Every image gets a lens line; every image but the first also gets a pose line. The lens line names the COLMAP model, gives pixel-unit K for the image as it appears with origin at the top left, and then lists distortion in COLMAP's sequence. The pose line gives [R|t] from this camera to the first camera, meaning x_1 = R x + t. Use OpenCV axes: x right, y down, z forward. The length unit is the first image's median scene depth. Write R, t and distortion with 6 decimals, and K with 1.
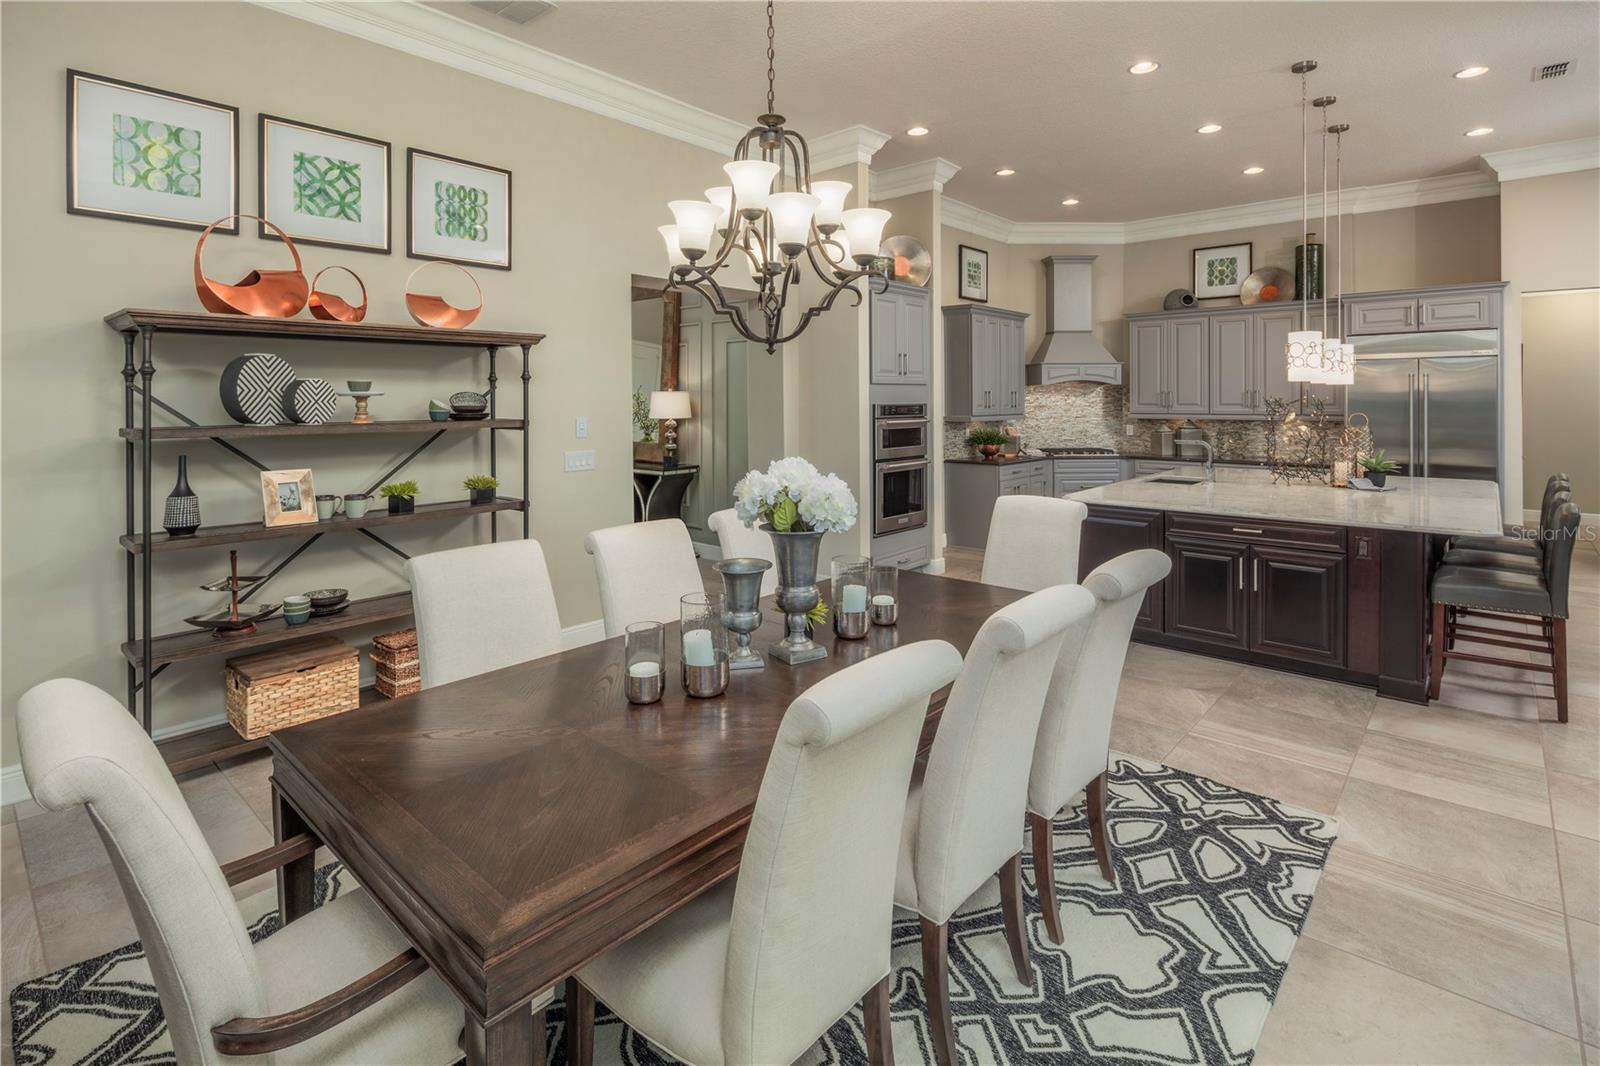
lens RADIAL K [[781.5, 0, 783.3], [0, 781.5, 398.3], [0, 0, 1]] dist [0.001910, -0.002158]
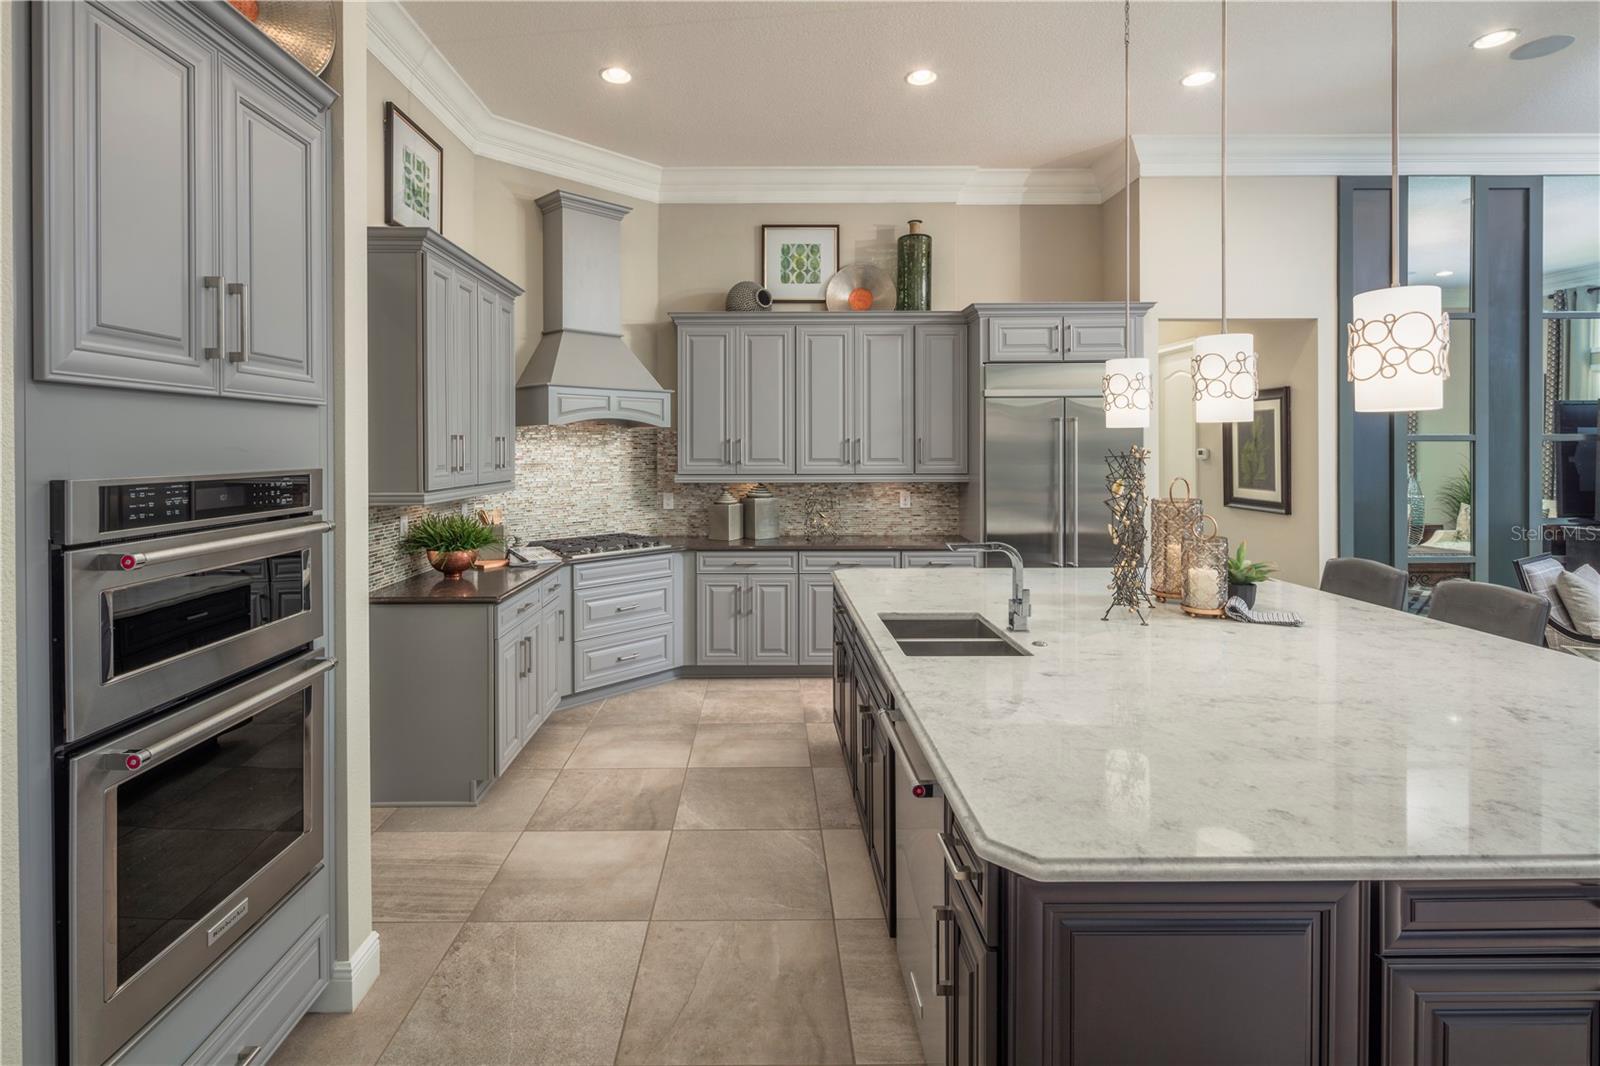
lens RADIAL K [[781.5, 0, 767.6], [0, 781.5, 452.0], [0, 0, 1]] dist [0.001910, -0.002158]
pose [[0.736589, -0.000561, 0.676340, 0.083727], [-0.000390, 0.999999, 0.001254, 0.000226], [-0.676341, -0.001188, 0.736588, 0.520137]]
